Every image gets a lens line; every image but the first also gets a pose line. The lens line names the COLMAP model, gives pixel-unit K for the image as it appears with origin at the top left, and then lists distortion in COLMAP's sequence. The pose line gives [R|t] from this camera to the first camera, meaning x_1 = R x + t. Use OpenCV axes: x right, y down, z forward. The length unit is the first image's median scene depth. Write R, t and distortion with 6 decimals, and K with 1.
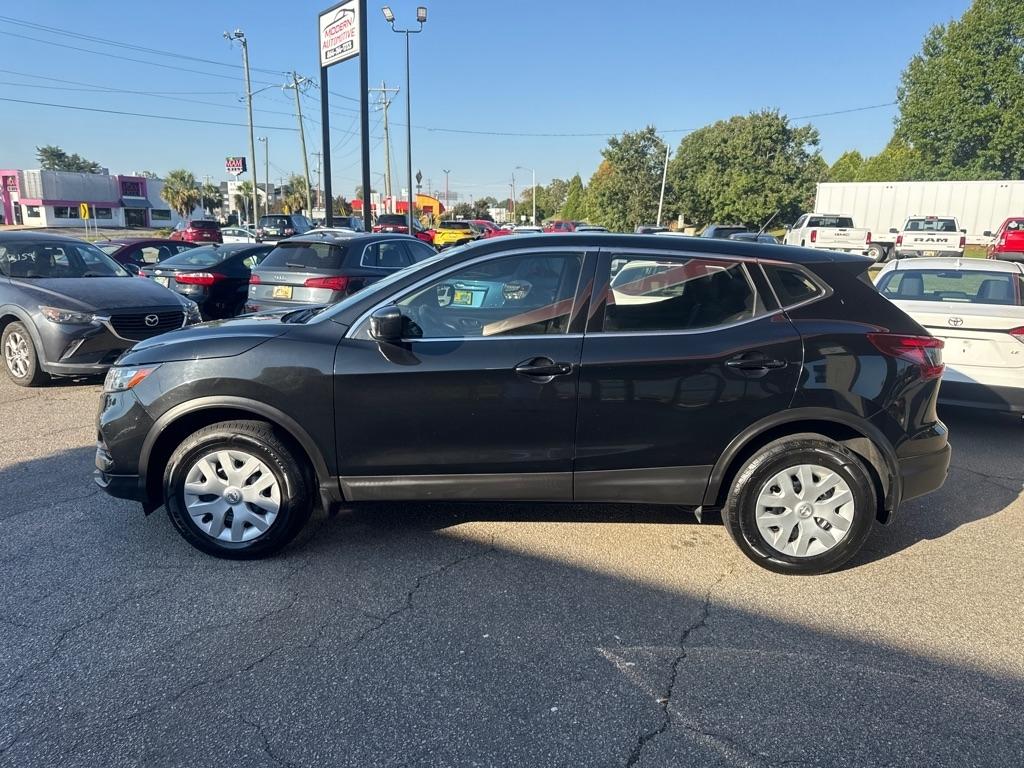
lens RADIAL K [[719.7, 0, 515.4], [0, 719.7, 398.3], [0, 0, 1]] dist [0.031417, -0.039890]
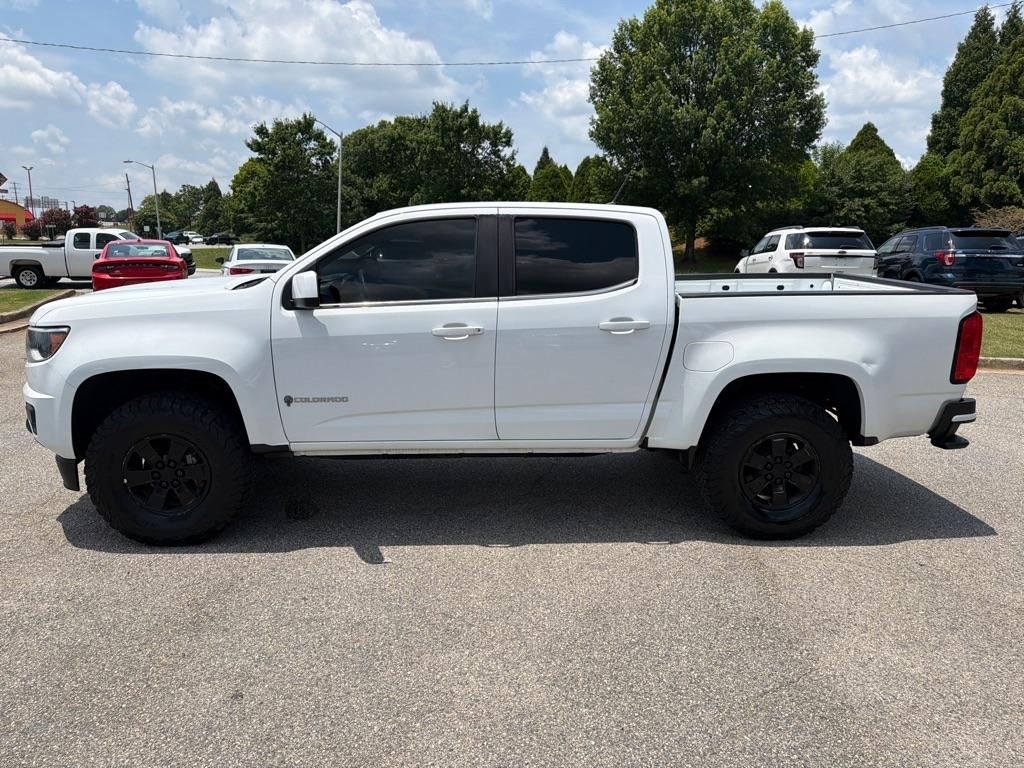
lens RADIAL K [[719.7, 0, 514.7], [0, 719.7, 387.7], [0, 0, 1]] dist [0.031417, -0.039890]
pose [[0.893302, -0.089032, 0.440552, 0.013059], [0.103925, 0.994537, -0.009741, -0.047797], [-0.437278, 0.054486, 0.897674, 0.211527]]
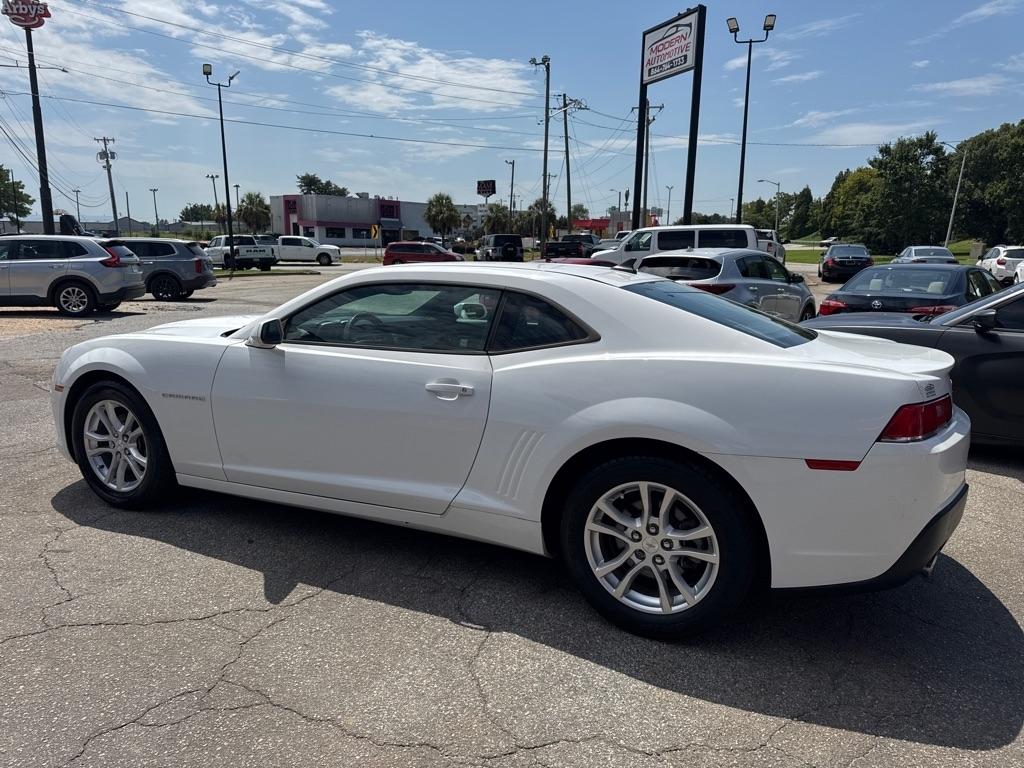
lens RADIAL K [[719.7, 0, 507.7], [0, 719.7, 400.6], [0, 0, 1]] dist [0.031417, -0.039890]
pose [[0.963669, 0.052579, -0.261872, -0.069424], [-0.057590, 0.998274, -0.011491, -0.000899], [0.260816, 0.026154, 0.965034, 0.001159]]
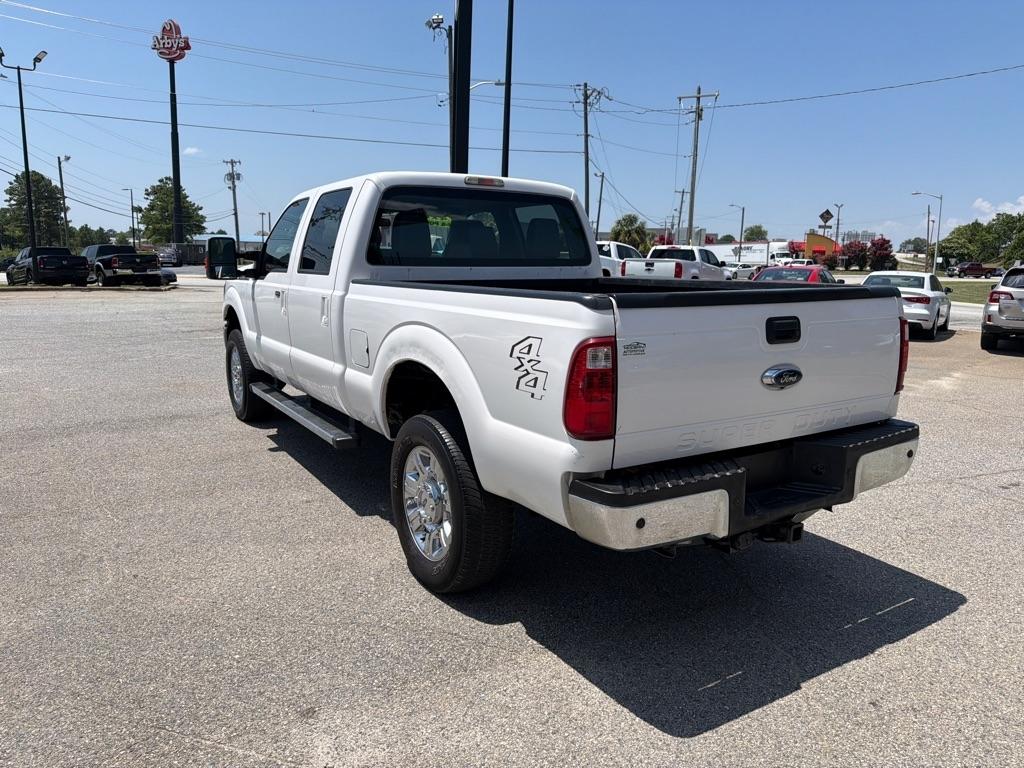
lens RADIAL K [[719.7, 0, 507.5], [0, 719.7, 383.1], [0, 0, 1]] dist [0.031417, -0.039890]
pose [[0.850000, 0.094770, -0.518188, 0.065934], [-0.135299, 0.989961, -0.040882, -0.044383], [0.509112, 0.104860, 0.854289, 0.203380]]
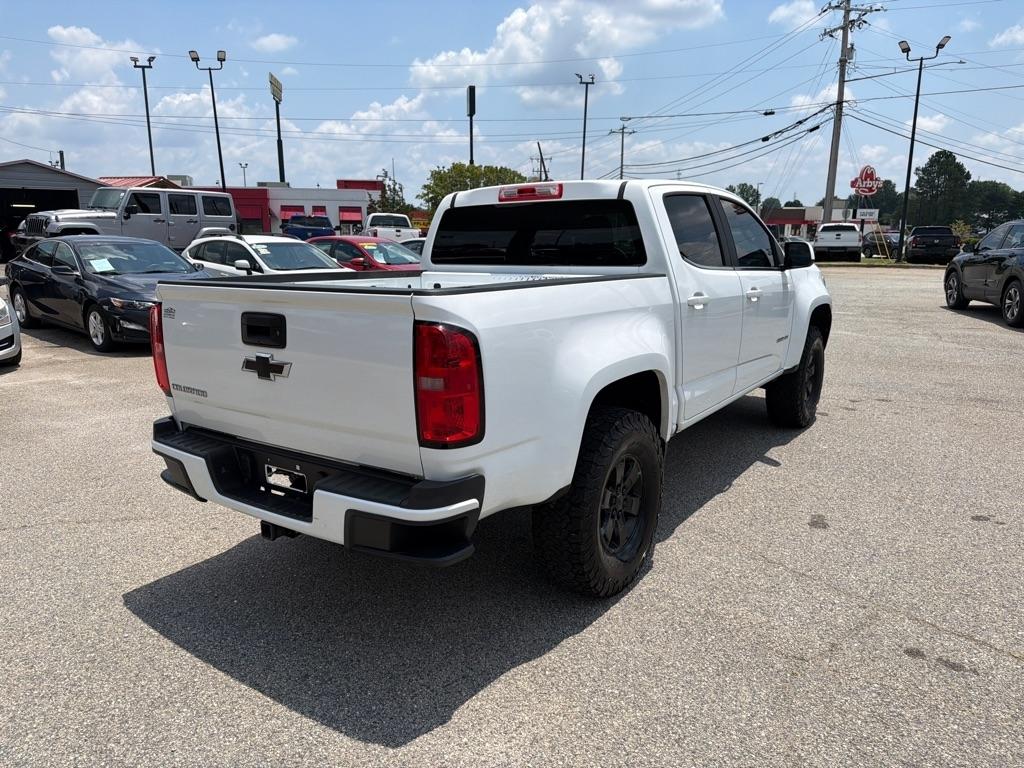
lens RADIAL K [[719.7, 0, 507.7], [0, 719.7, 388.1], [0, 0, 1]] dist [0.031417, -0.039890]
pose [[-0.220167, 0.198434, -0.955066, 0.111934], [-0.233324, 0.939956, 0.249082, -0.062022], [0.947146, 0.277680, -0.160648, 0.276503]]
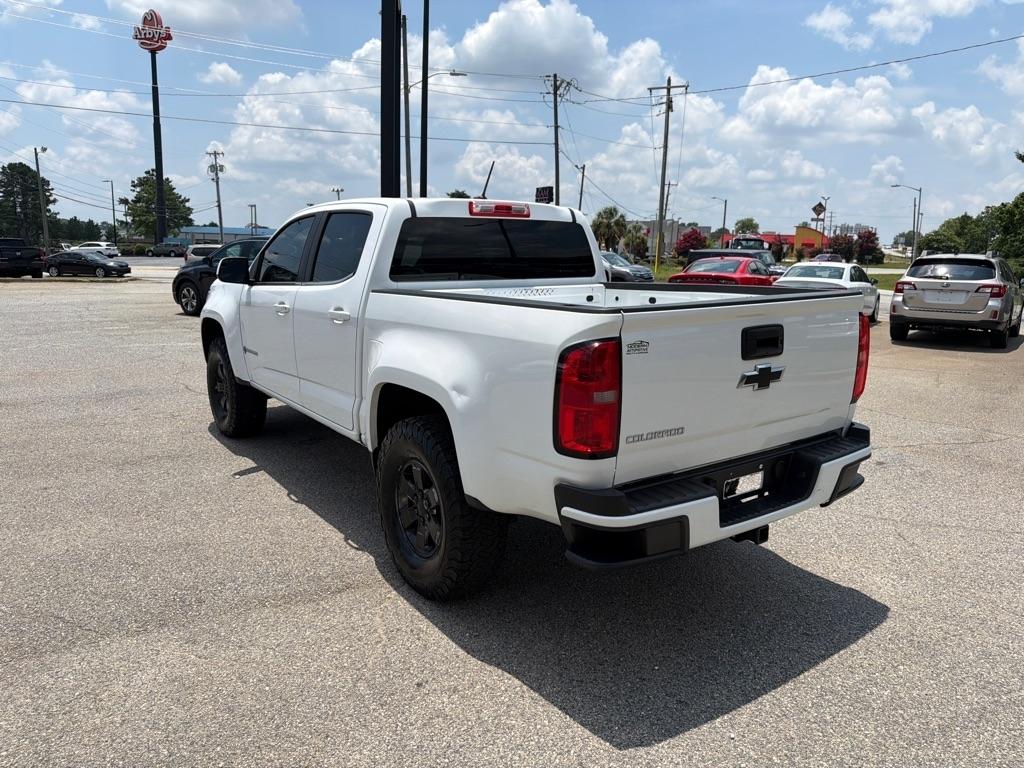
lens RADIAL K [[719.7, 0, 507.3], [0, 719.7, 384.5], [0, 0, 1]] dist [0.031417, -0.039890]
pose [[0.852127, 0.100491, -0.513596, 0.086359], [-0.135019, 0.990382, -0.030236, -0.046941], [0.505618, 0.095110, 0.857499, 0.216076]]
